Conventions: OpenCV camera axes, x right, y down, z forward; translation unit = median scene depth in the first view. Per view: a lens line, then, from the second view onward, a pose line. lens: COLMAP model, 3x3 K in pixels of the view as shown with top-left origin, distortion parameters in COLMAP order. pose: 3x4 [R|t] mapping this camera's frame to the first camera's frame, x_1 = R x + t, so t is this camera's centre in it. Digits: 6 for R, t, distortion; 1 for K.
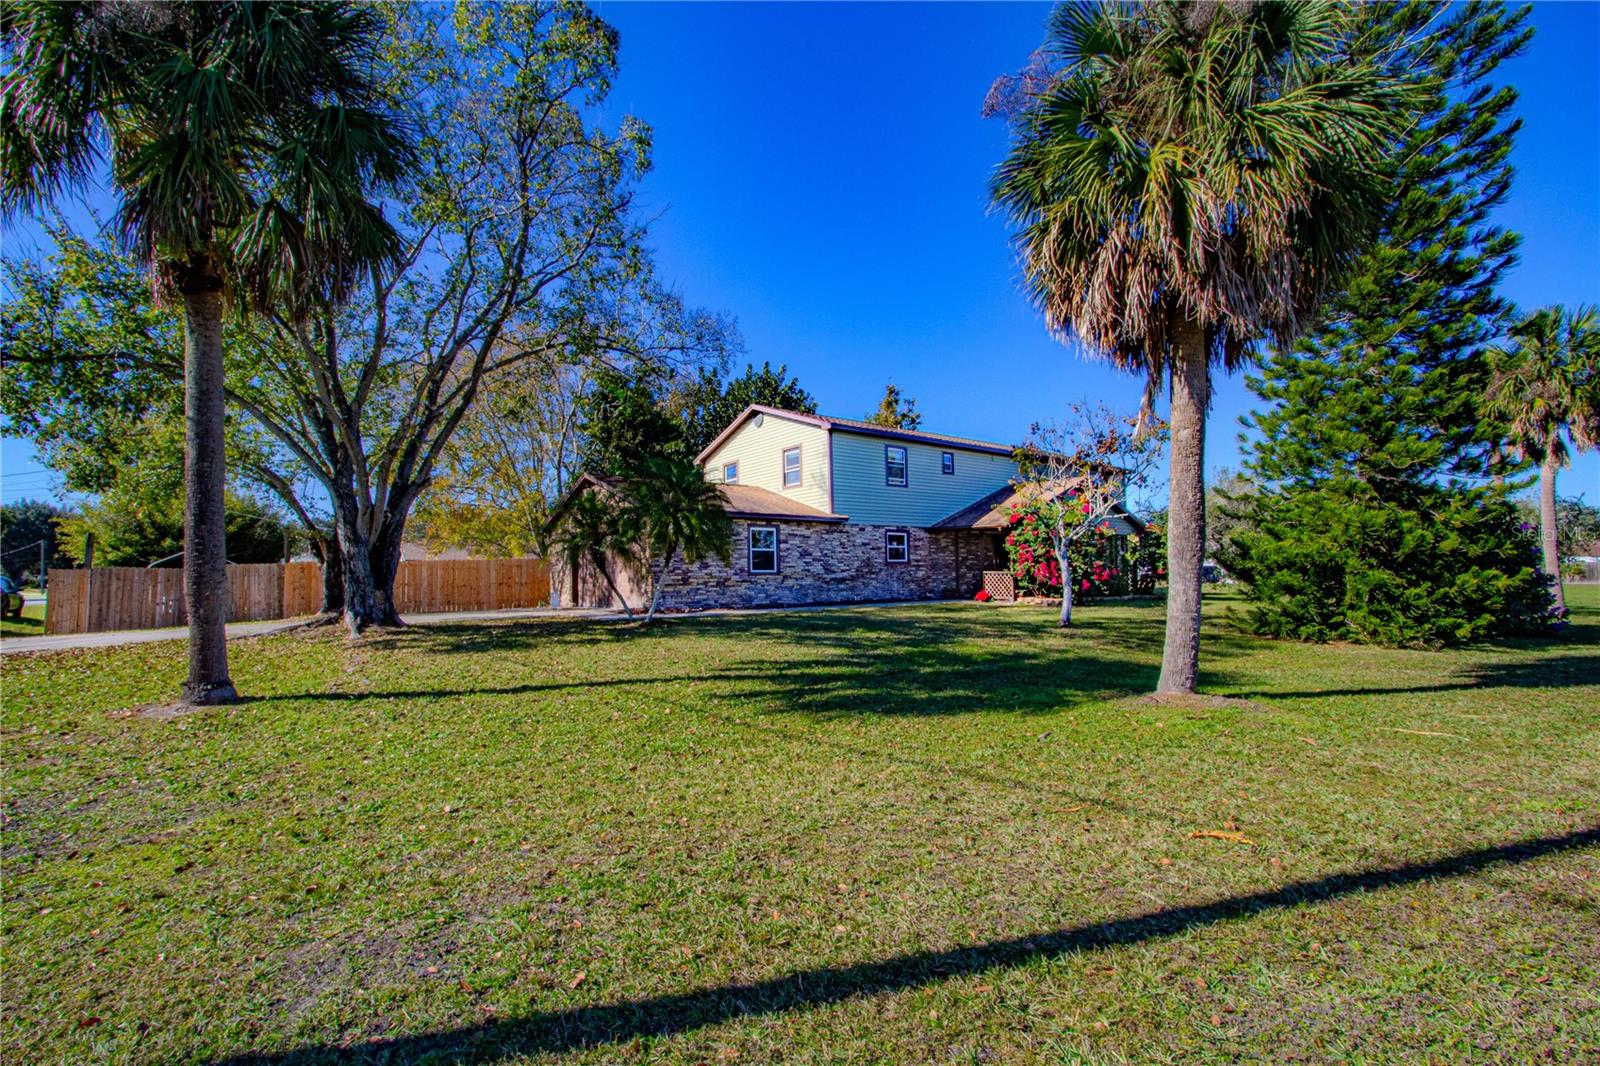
lens RADIAL K [[747.4, 0, 805.1], [0, 747.4, 535.6], [0, 0, 1]] dist [-0.002474, -0.000019]
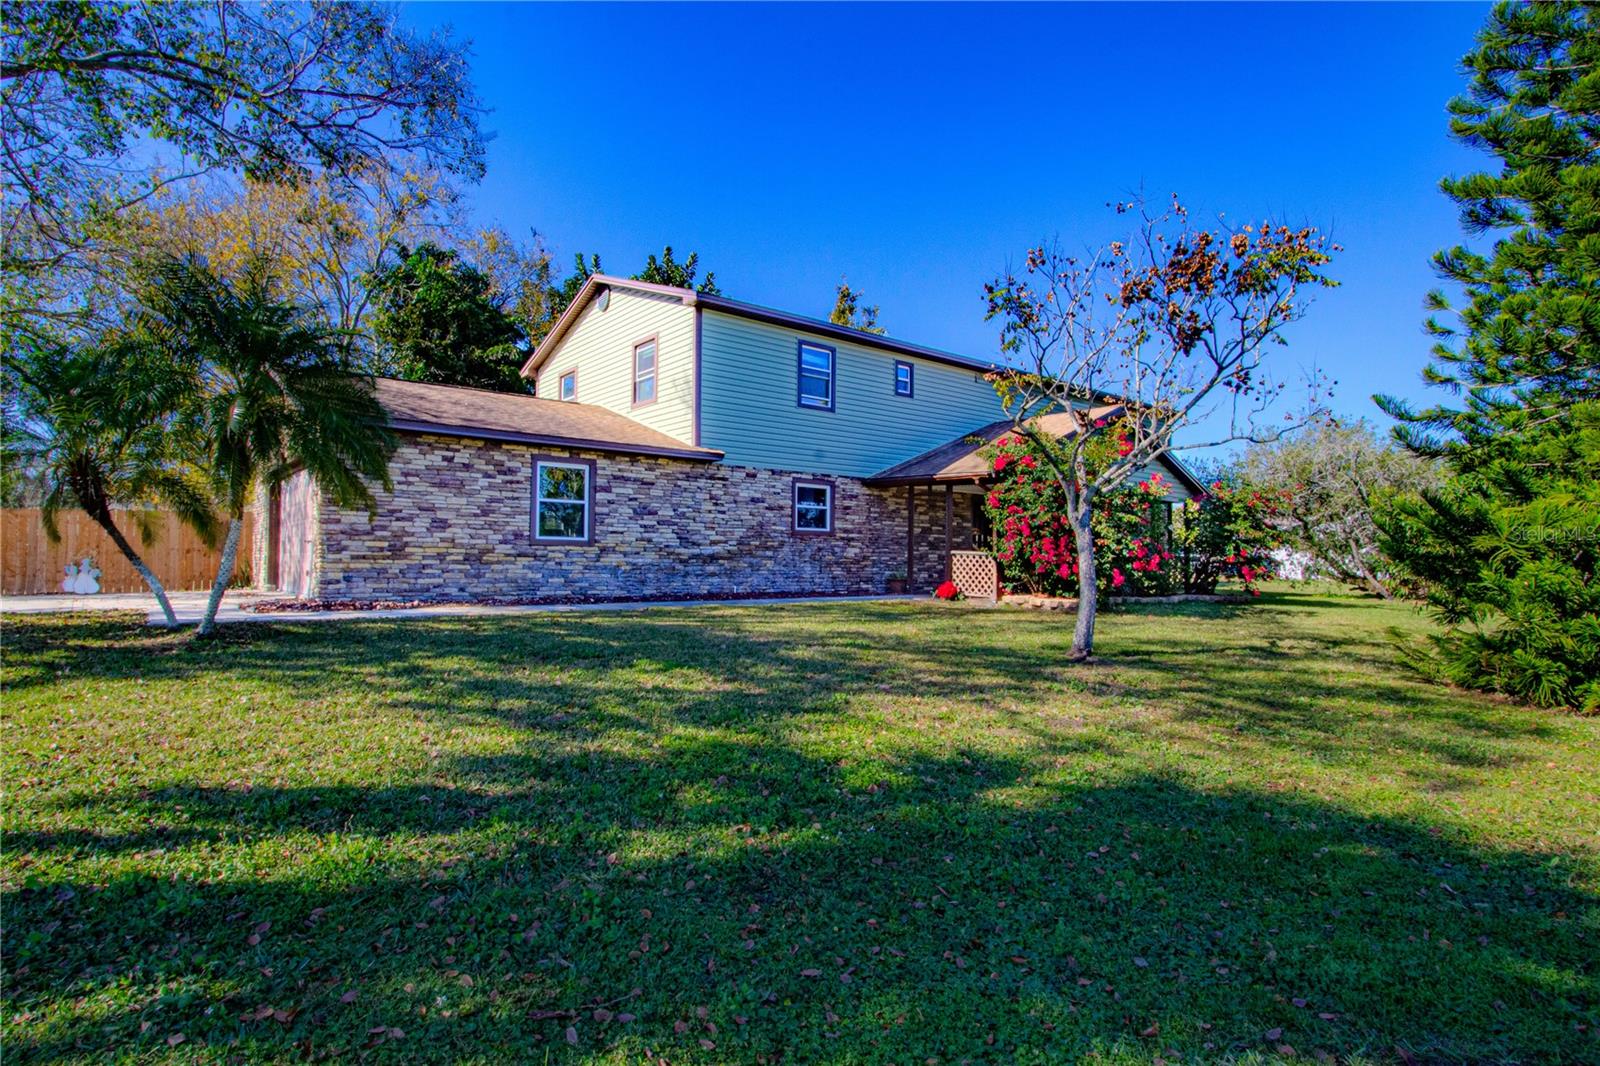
lens RADIAL K [[847.4, 0, 796.9], [0, 847.4, 533.0], [0, 0, 1]] dist [-0.018224, -0.000218]
pose [[0.999503, 0.027782, 0.014918, 0.108852], [-0.028164, 0.999264, 0.026054, 0.020012], [-0.014184, -0.026462, 0.999549, 0.328233]]
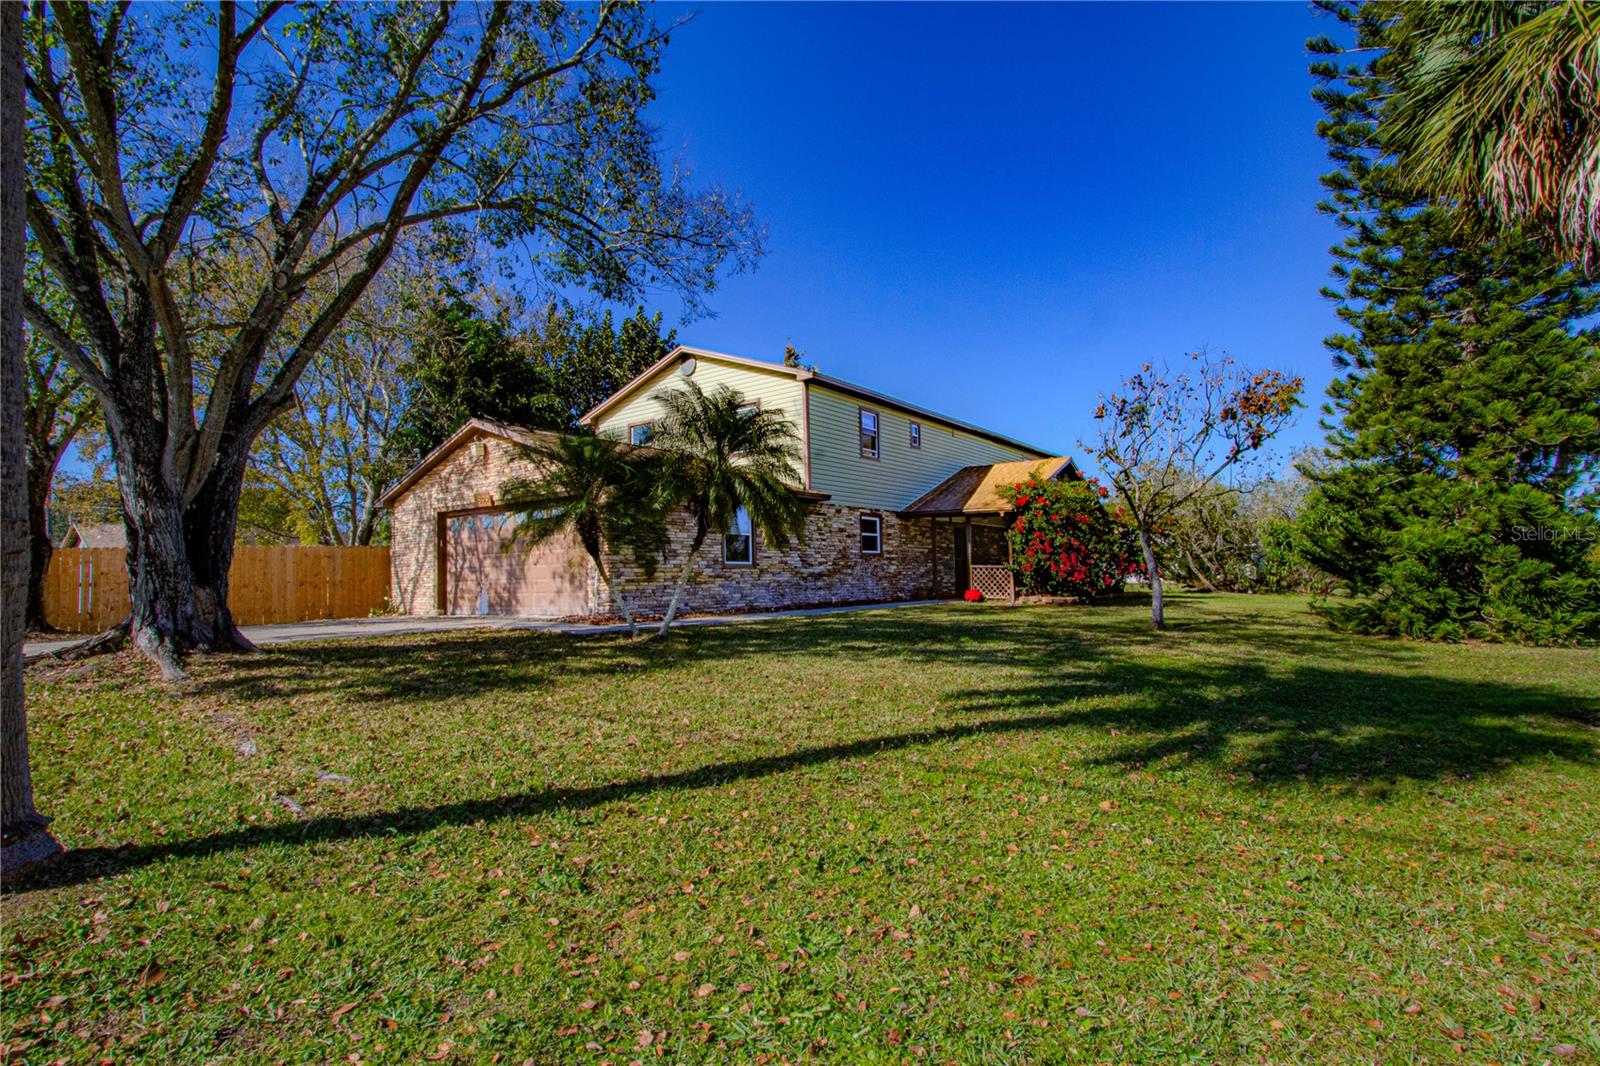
lens RADIAL K [[811.3, 0, 803.6], [0, 811.3, 534.6], [0, 0, 1]] dist [0.000114, 0.000487]
pose [[0.960337, 0.012955, 0.278541, -0.205583], [-0.012668, 0.999916, -0.002829, 0.019704], [-0.278554, -0.000812, 0.960420, 0.198401]]
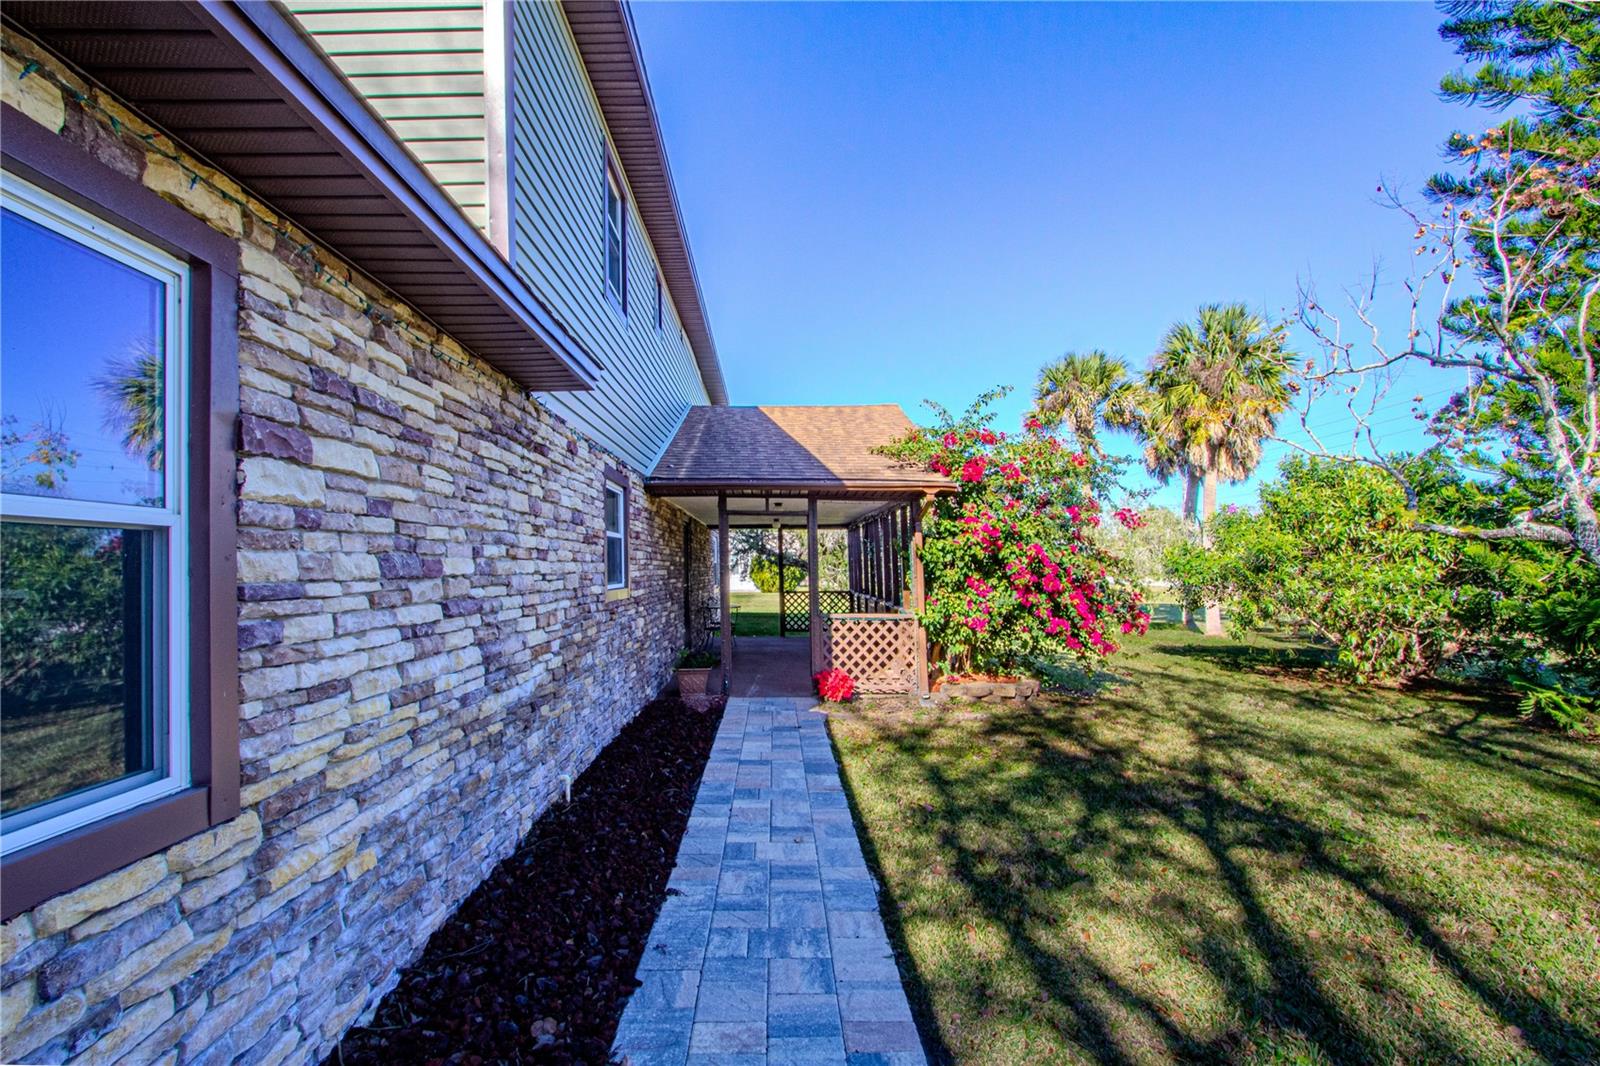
lens RADIAL K [[747.4, 0, 797.6], [0, 747.4, 541.6], [0, 0, 1]] dist [-0.002474, -0.000019]
pose [[0.575377, 0.027965, 0.817410, -0.064503], [-0.036341, 0.999302, -0.008608, 0.018738], [-0.817080, -0.024752, 0.575992, 0.859565]]
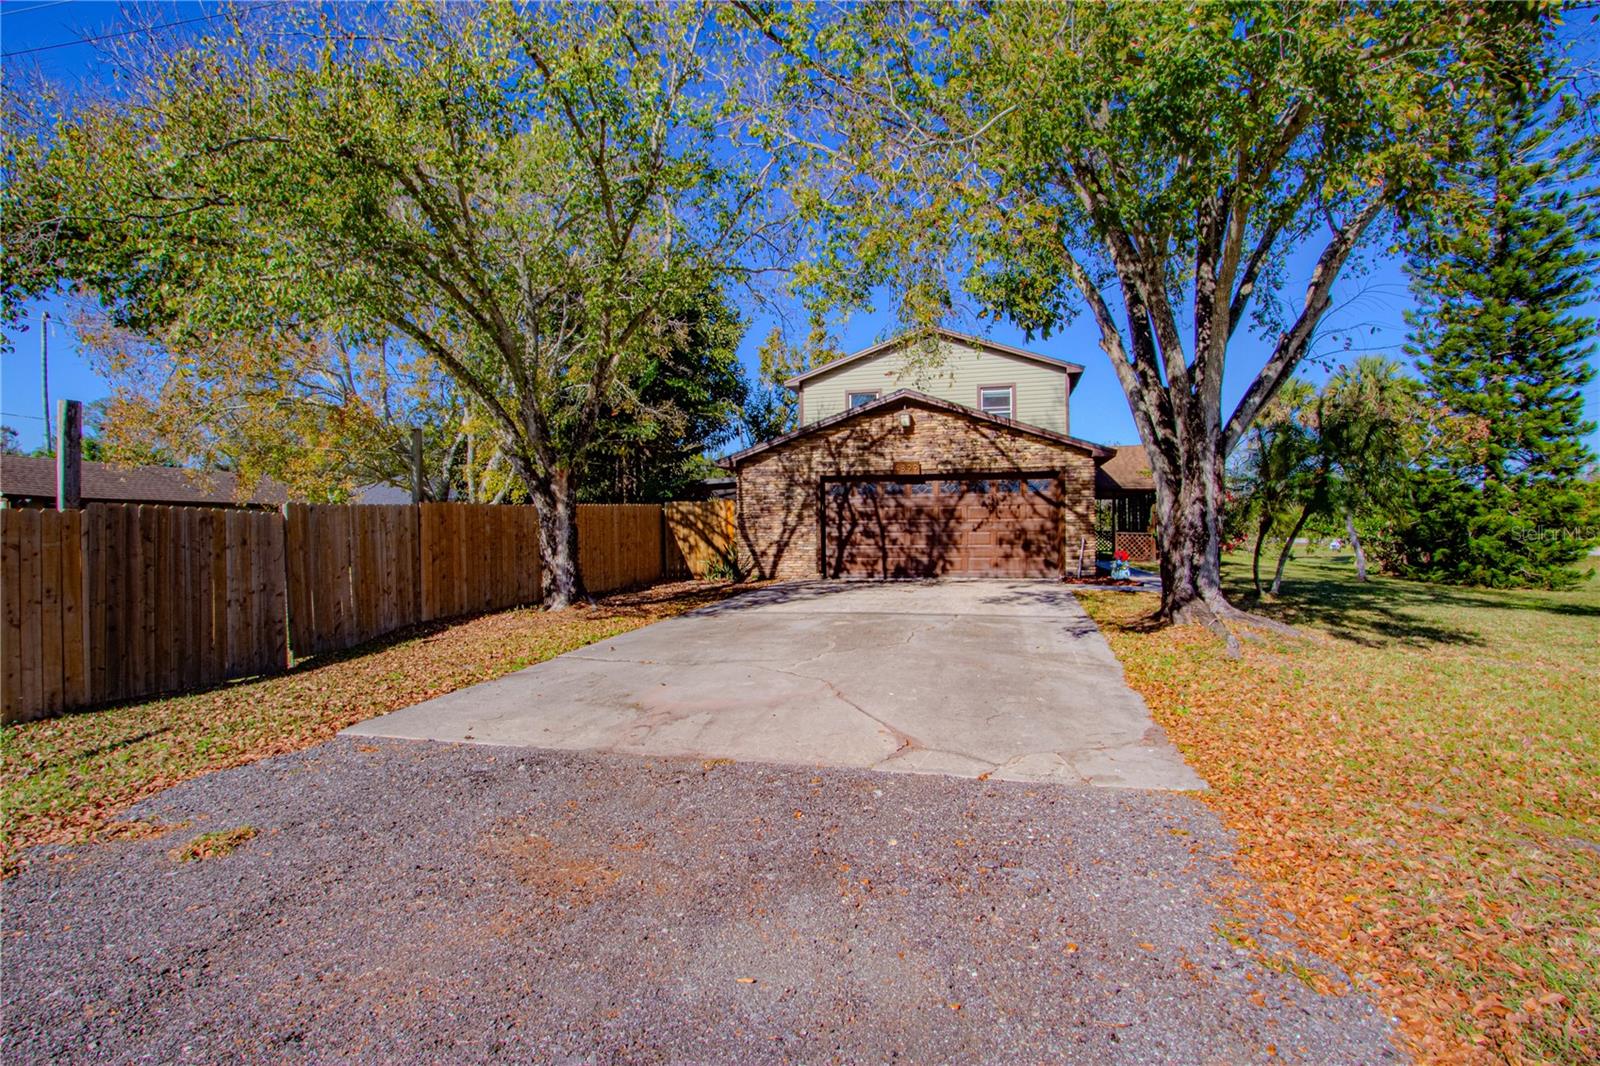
lens RADIAL K [[811.3, 0, 798.0], [0, 811.3, 534.6], [0, 0, 1]] dist [0.000114, 0.000487]
pose [[0.780052, 0.017351, 0.625474, -0.833325], [-0.043734, 0.998683, 0.026839, 0.036659], [-0.624184, -0.048290, 0.779784, 0.450526]]
